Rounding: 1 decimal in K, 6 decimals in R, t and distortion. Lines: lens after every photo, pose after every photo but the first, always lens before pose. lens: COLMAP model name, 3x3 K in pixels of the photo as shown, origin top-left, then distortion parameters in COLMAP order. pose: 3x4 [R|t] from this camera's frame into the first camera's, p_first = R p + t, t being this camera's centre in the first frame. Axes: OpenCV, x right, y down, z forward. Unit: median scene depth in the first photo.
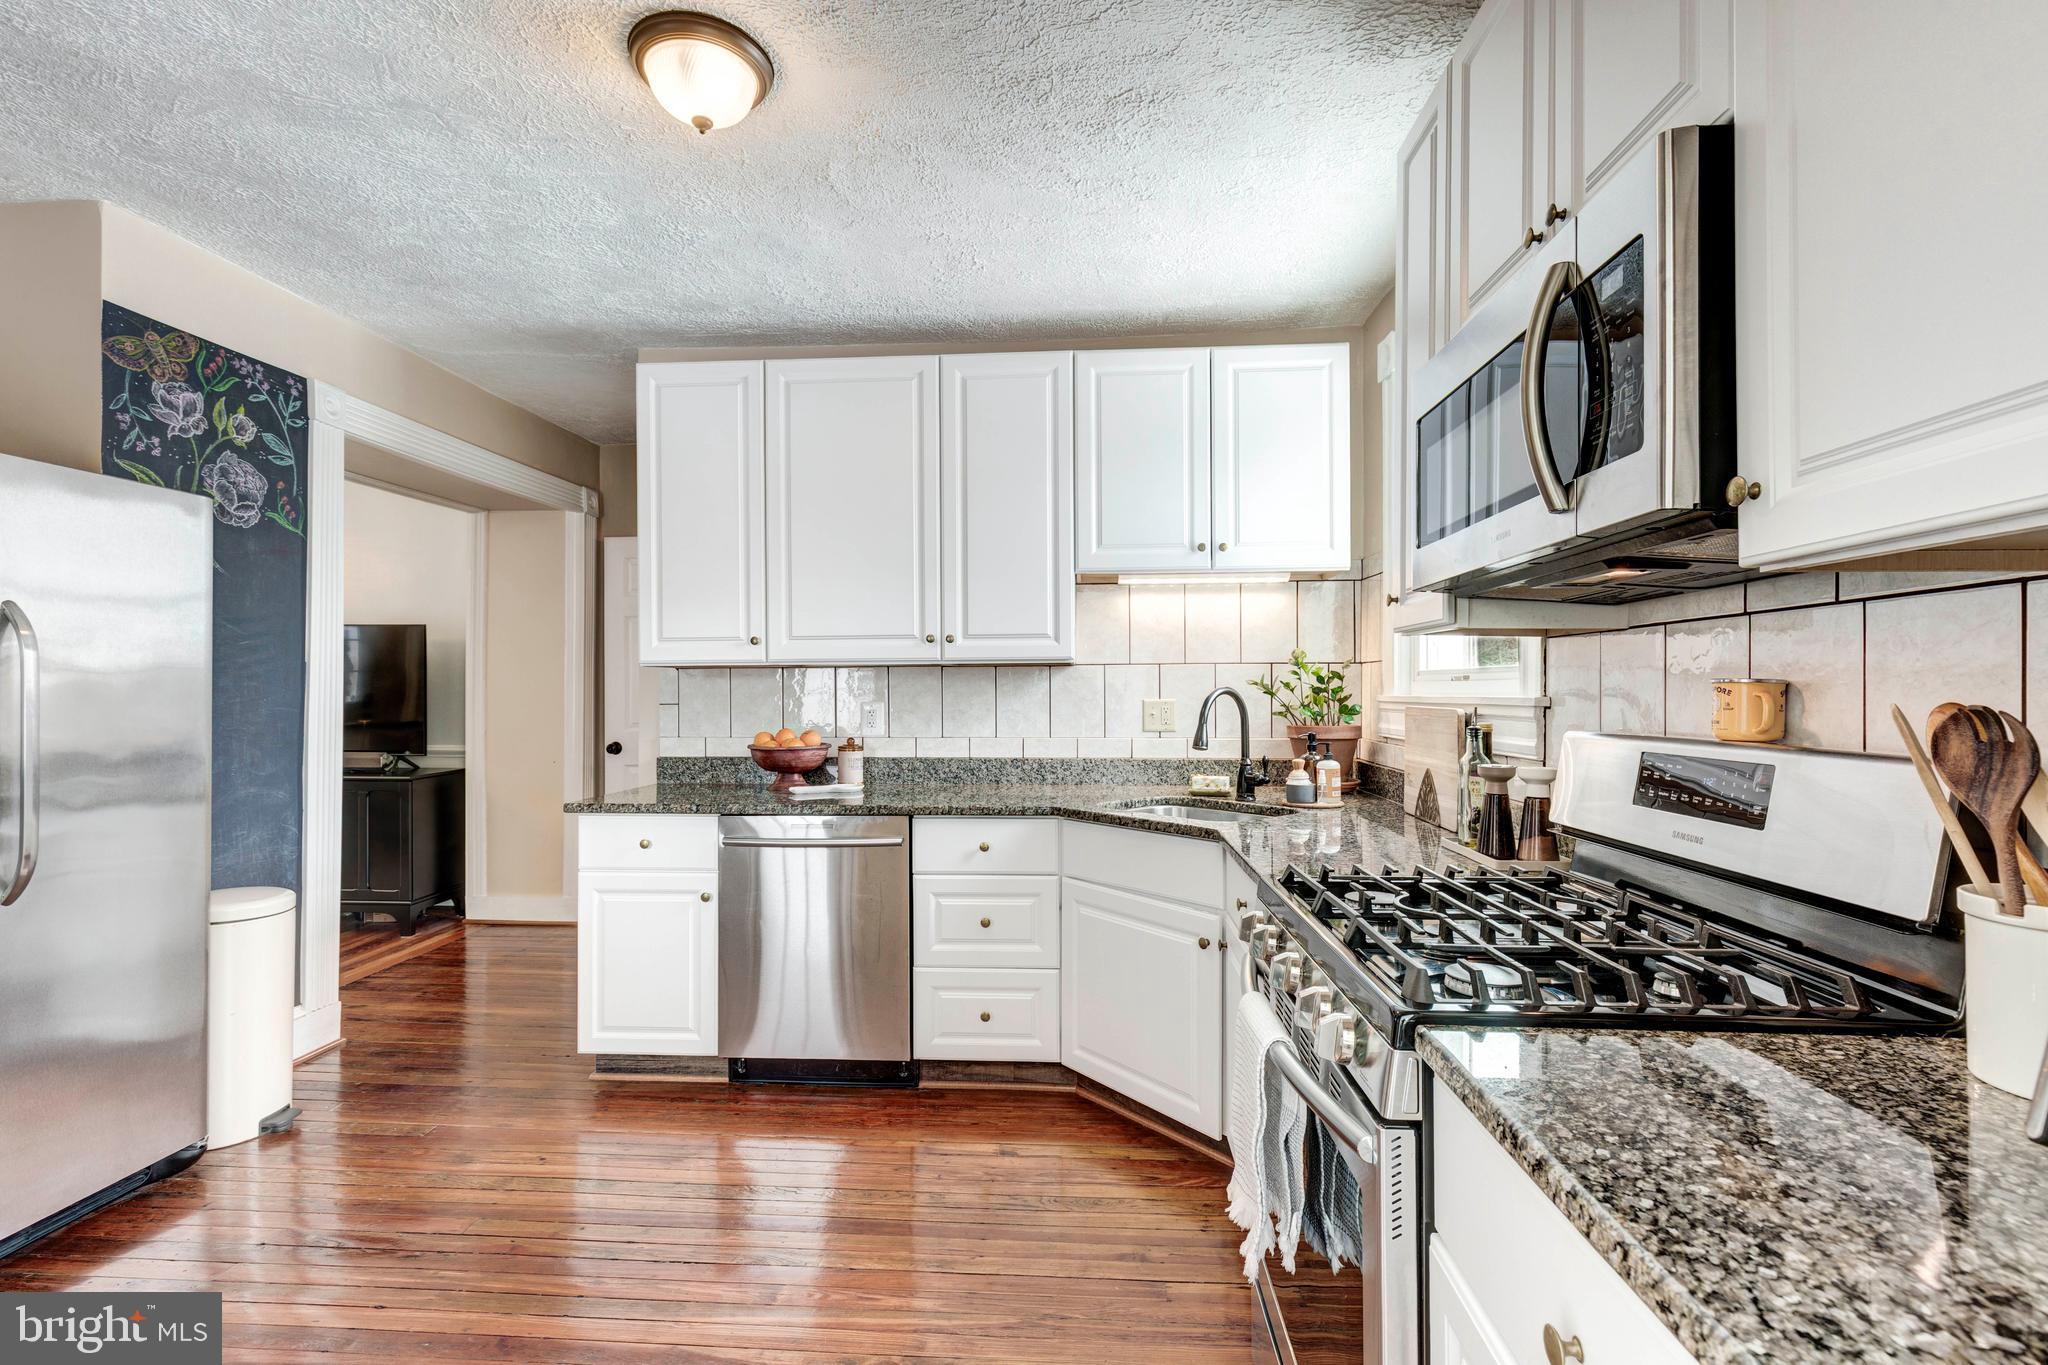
lens RADIAL K [[924.9, 0, 1033.3], [0, 924.9, 685.3], [0, 0, 1]] dist [0.007637, -0.001033]
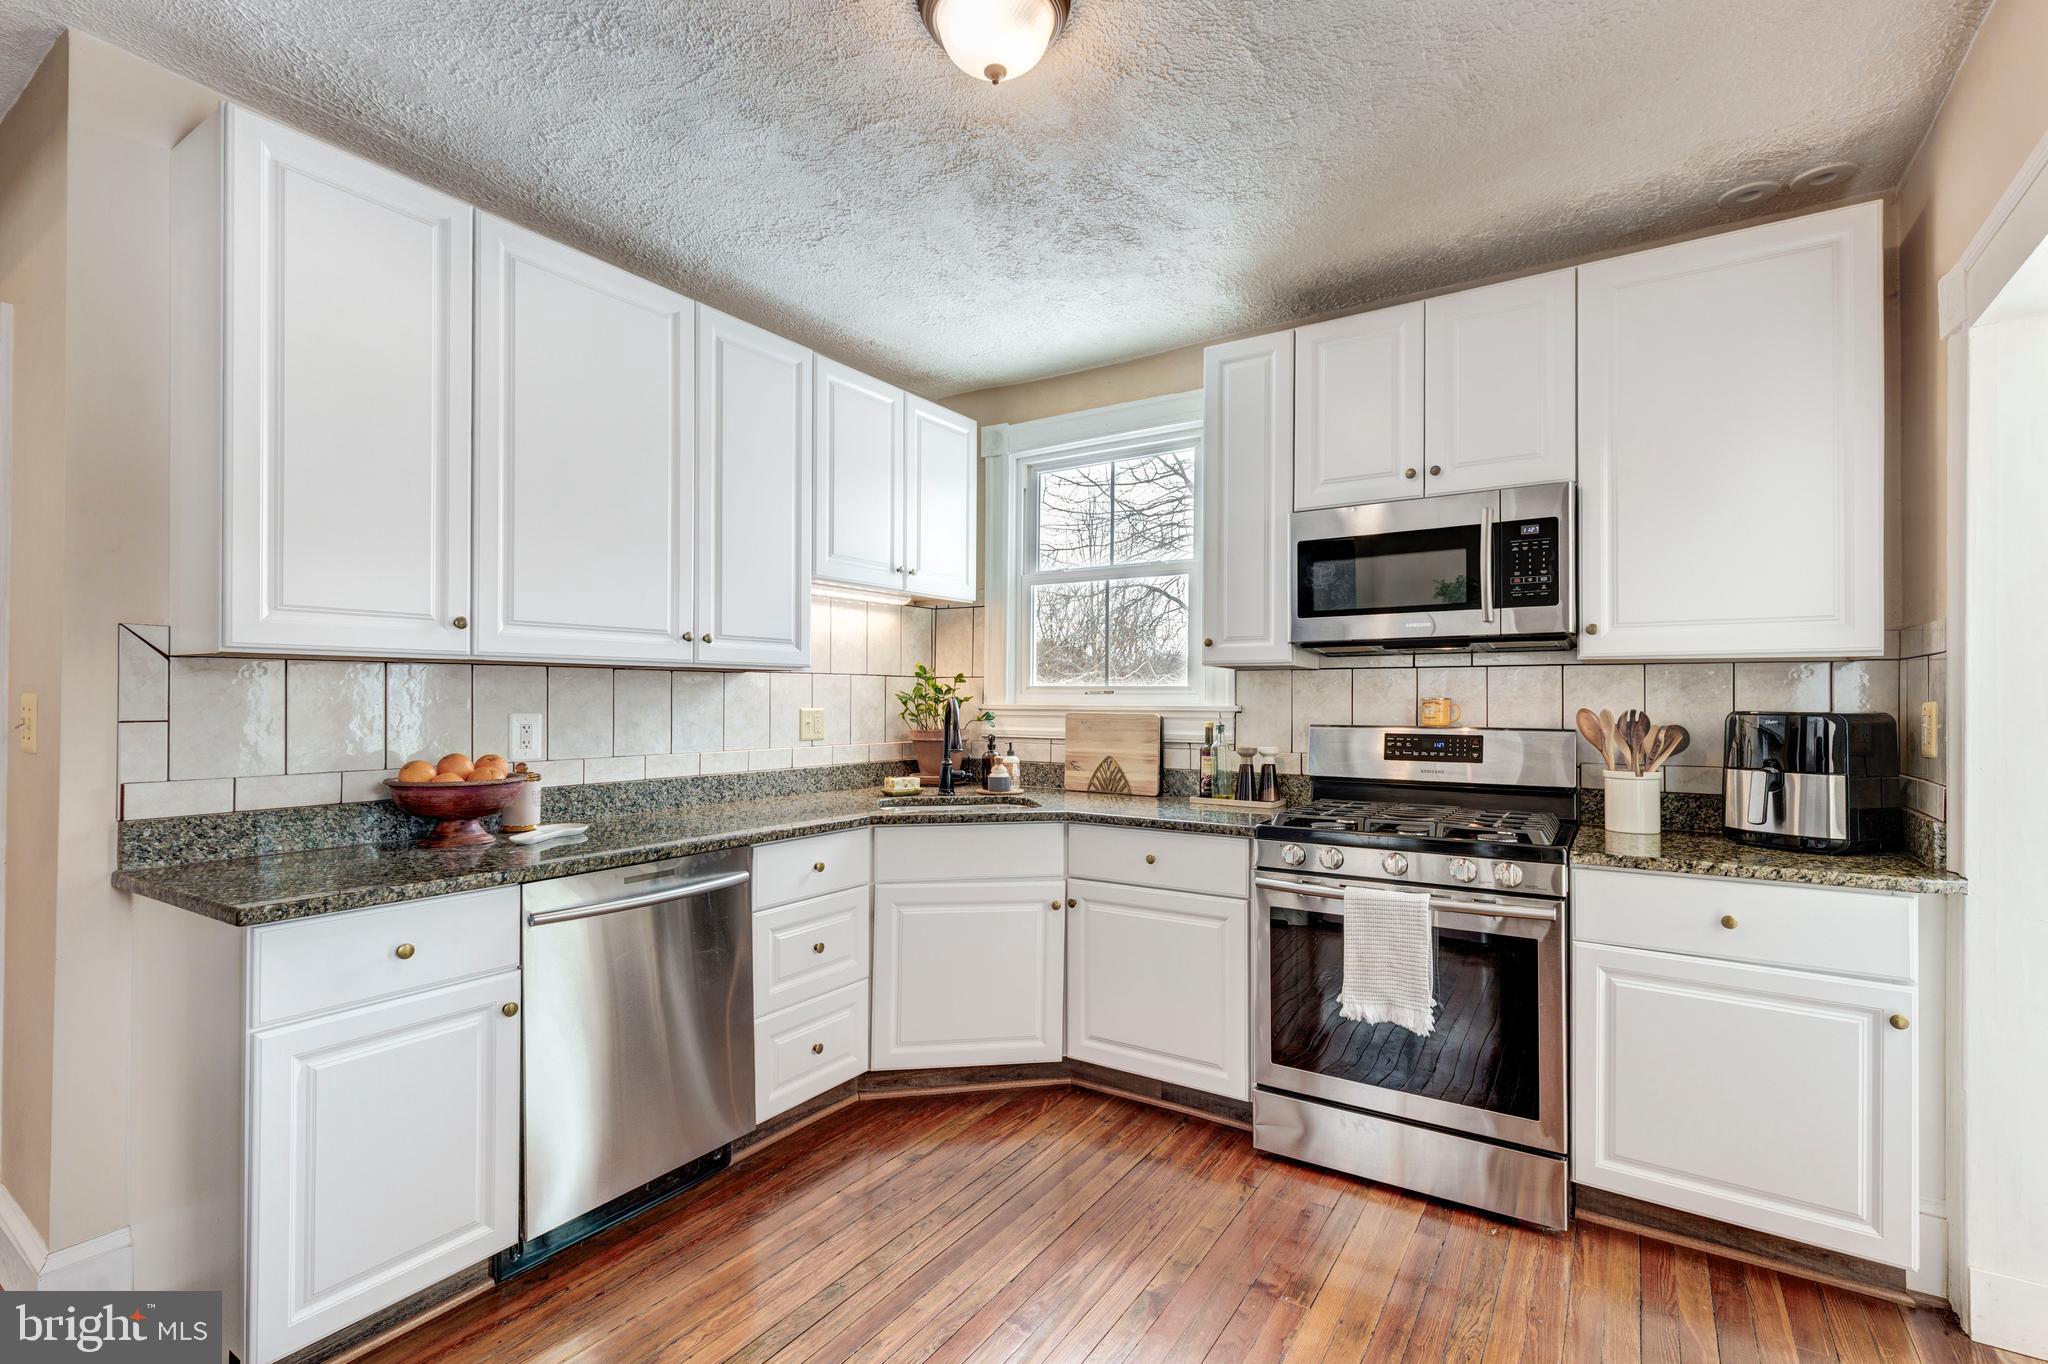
lens RADIAL K [[924.9, 0, 1029.8], [0, 924.9, 691.8], [0, 0, 1]] dist [0.007637, -0.001033]
pose [[0.491429, 0.011952, 0.870835, -1.242555], [-0.010338, 0.999915, -0.007889, 0.004701], [-0.870856, -0.005126, 0.491511, 0.580117]]
